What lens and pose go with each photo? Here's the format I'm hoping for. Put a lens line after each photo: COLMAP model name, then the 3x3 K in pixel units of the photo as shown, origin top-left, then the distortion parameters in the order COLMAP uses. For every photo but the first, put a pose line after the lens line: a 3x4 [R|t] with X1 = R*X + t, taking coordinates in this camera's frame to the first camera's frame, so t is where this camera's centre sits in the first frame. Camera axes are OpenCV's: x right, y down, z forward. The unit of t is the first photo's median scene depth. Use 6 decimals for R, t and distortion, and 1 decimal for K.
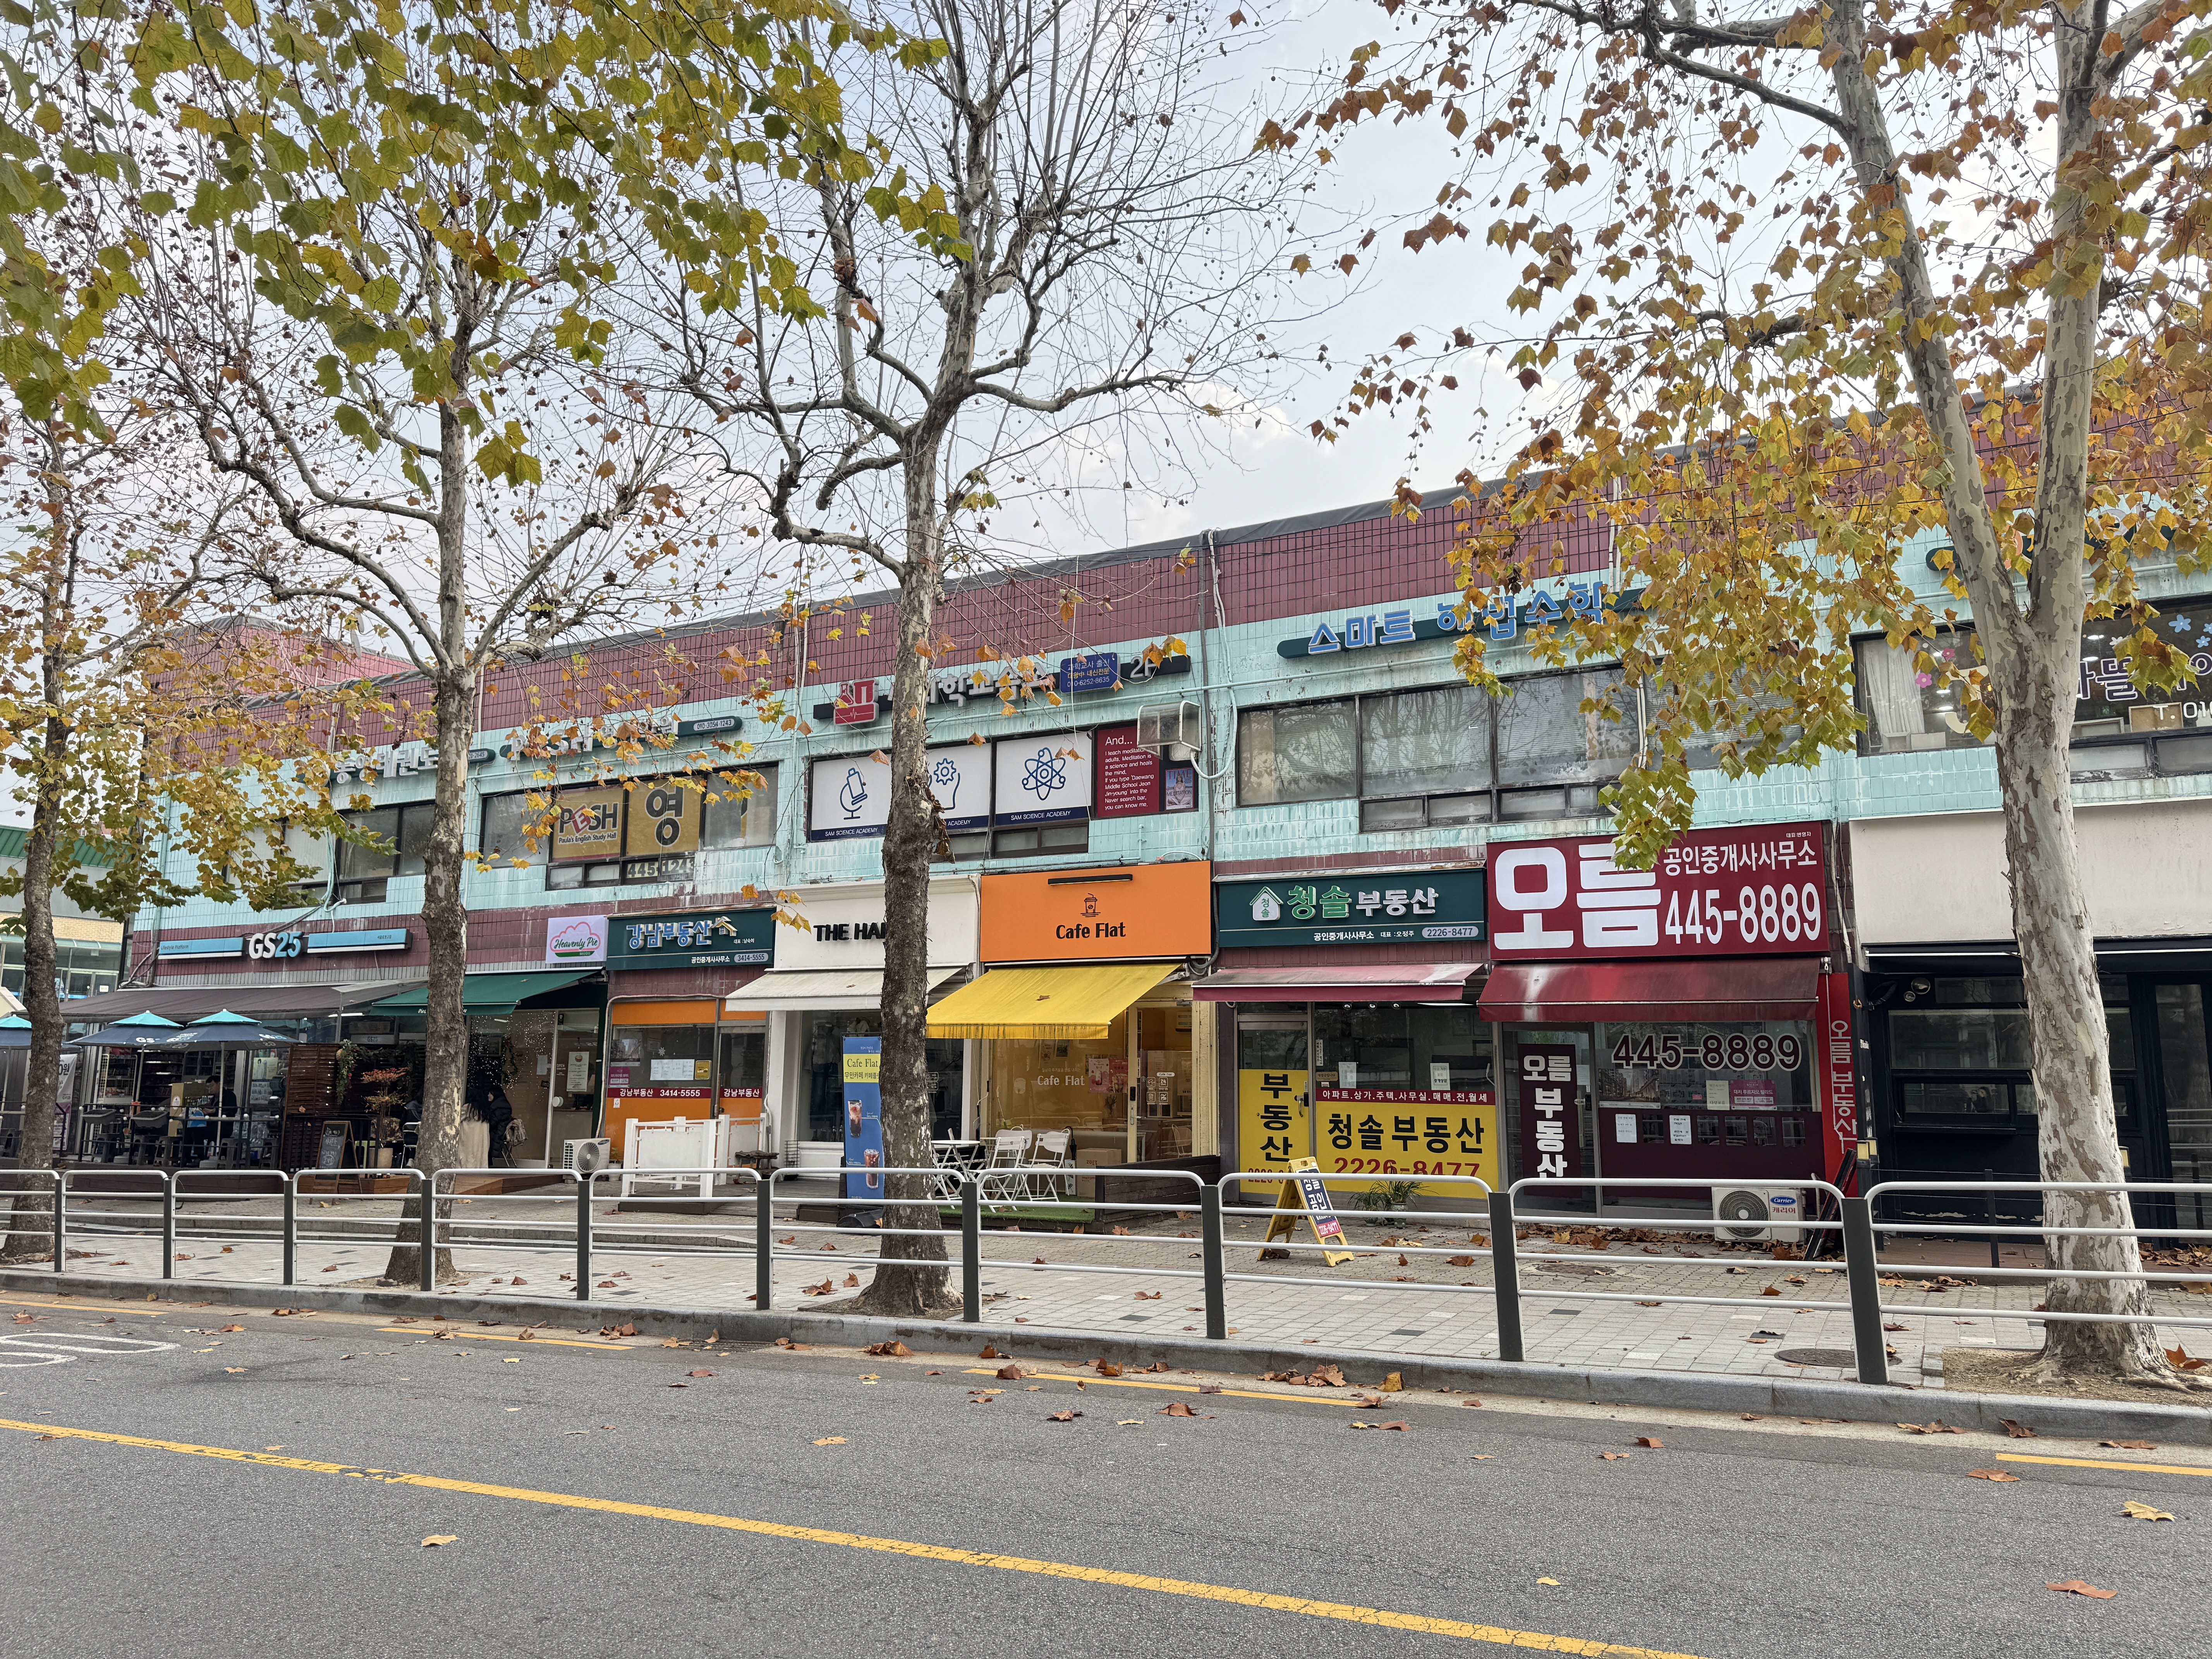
lens RADIAL K [[1548.4, 0, 1098.6], [0, 1548.4, 834.3], [0, 0, 1]] dist [0.160963, -0.248962]
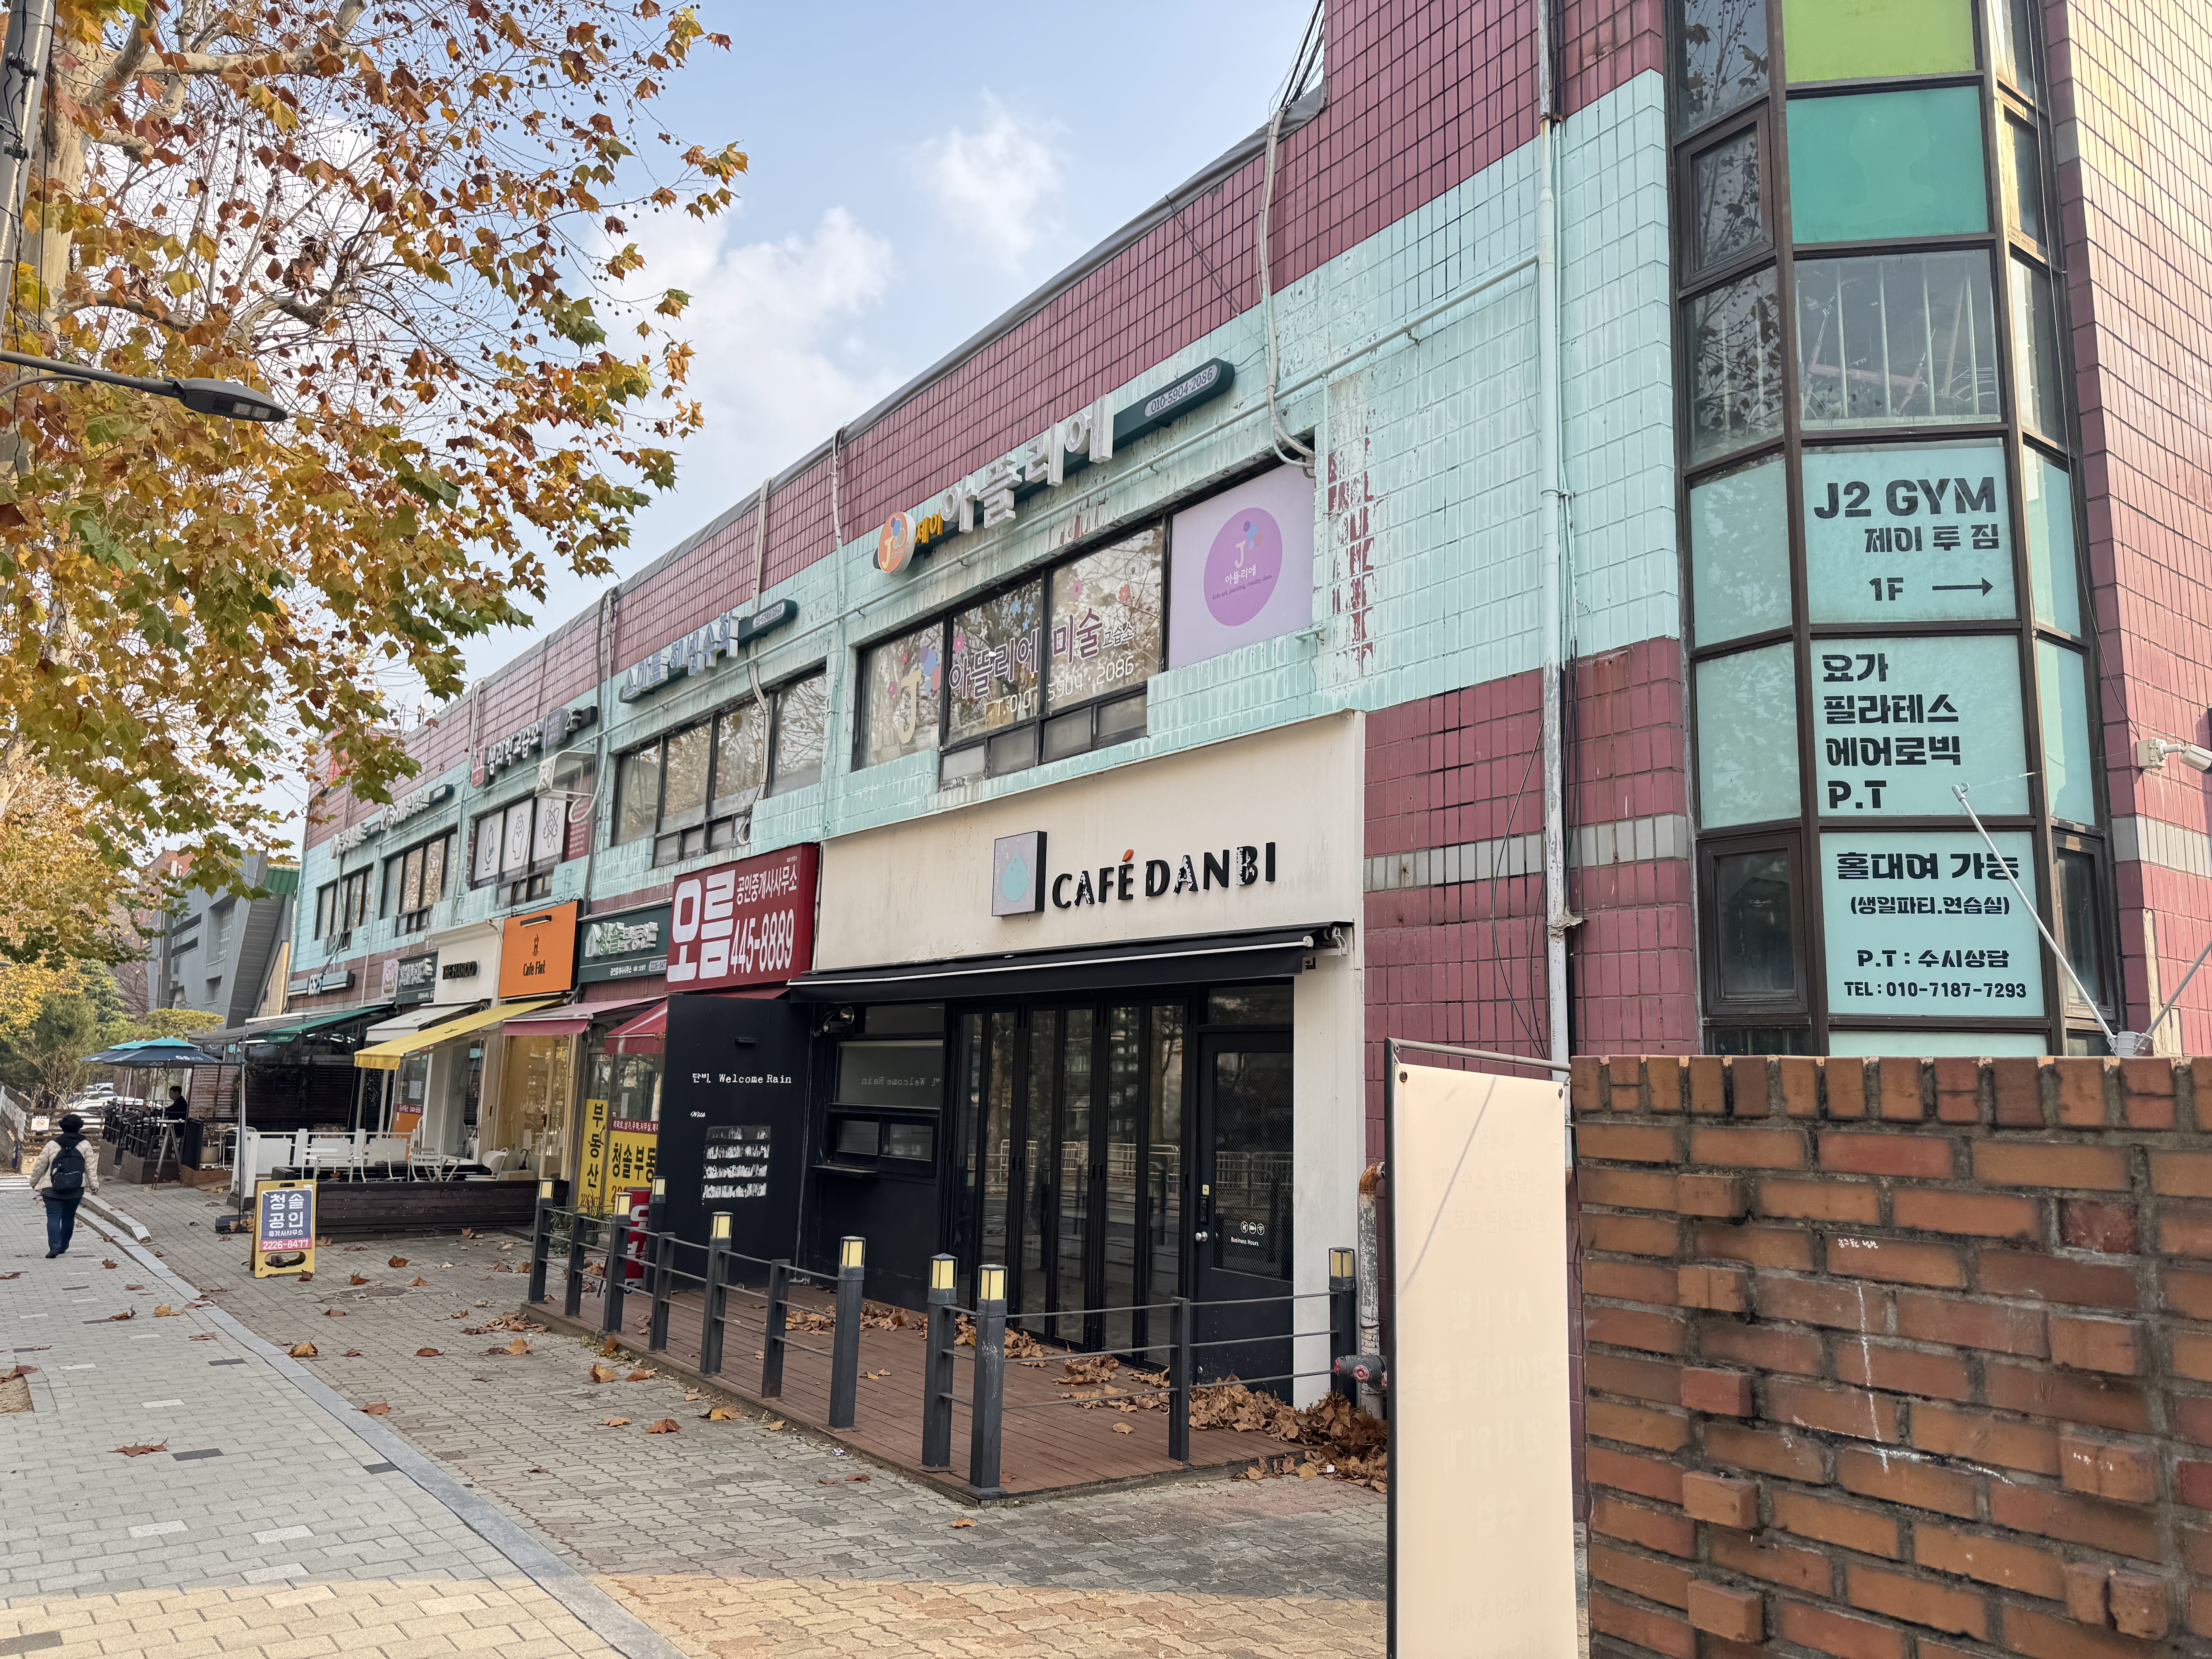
lens RADIAL K [[1589.7, 0, 1091.0], [0, 1589.7, 846.0], [0, 0, 1]] dist [0.096549, -0.143747]
pose [[0.905781, -0.047092, -0.421121, 0.675113], [0.043705, 0.998888, -0.017698, 0.011719], [0.421486, -0.002375, 0.906832, 0.129516]]
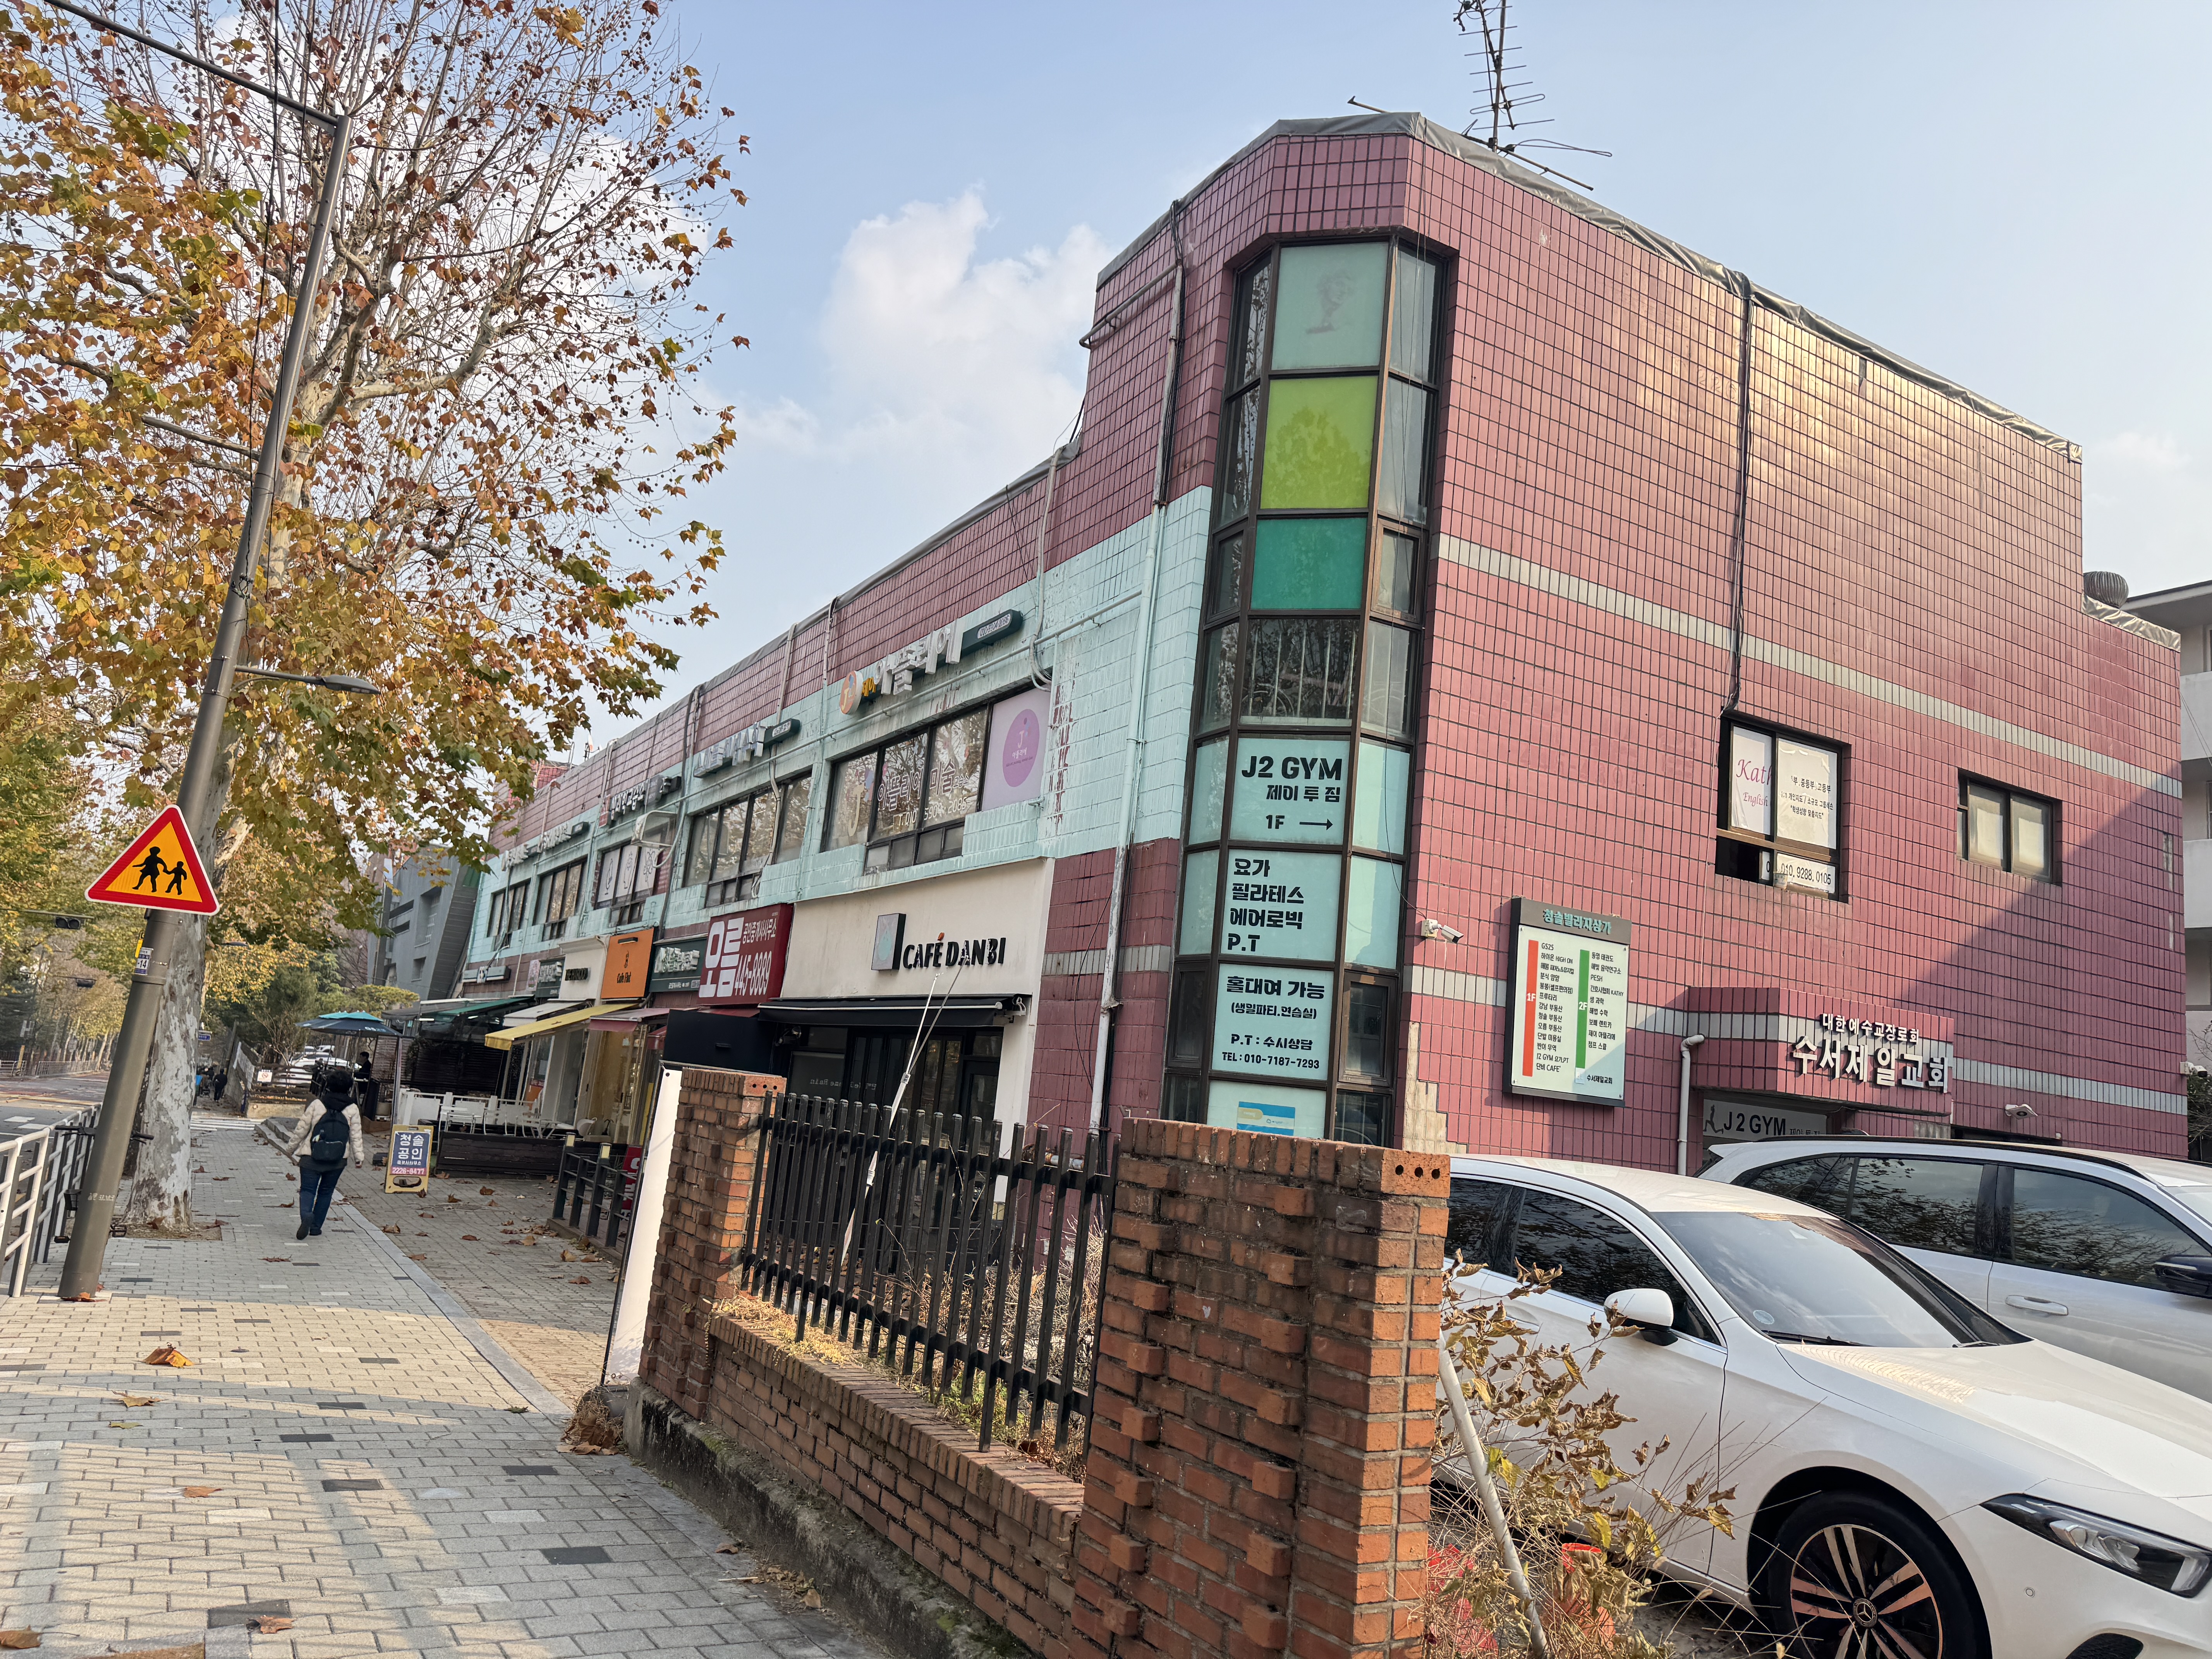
lens RADIAL K [[1594.0, 0, 1106.0], [0, 1594.0, 829.5], [0, 0, 1]] dist [0.096320, -0.150622]
pose [[0.855454, -0.010637, -0.517769, 0.905279], [-0.014076, 0.998942, -0.043778, -0.010131], [0.517687, 0.044739, 0.854400, 0.003499]]
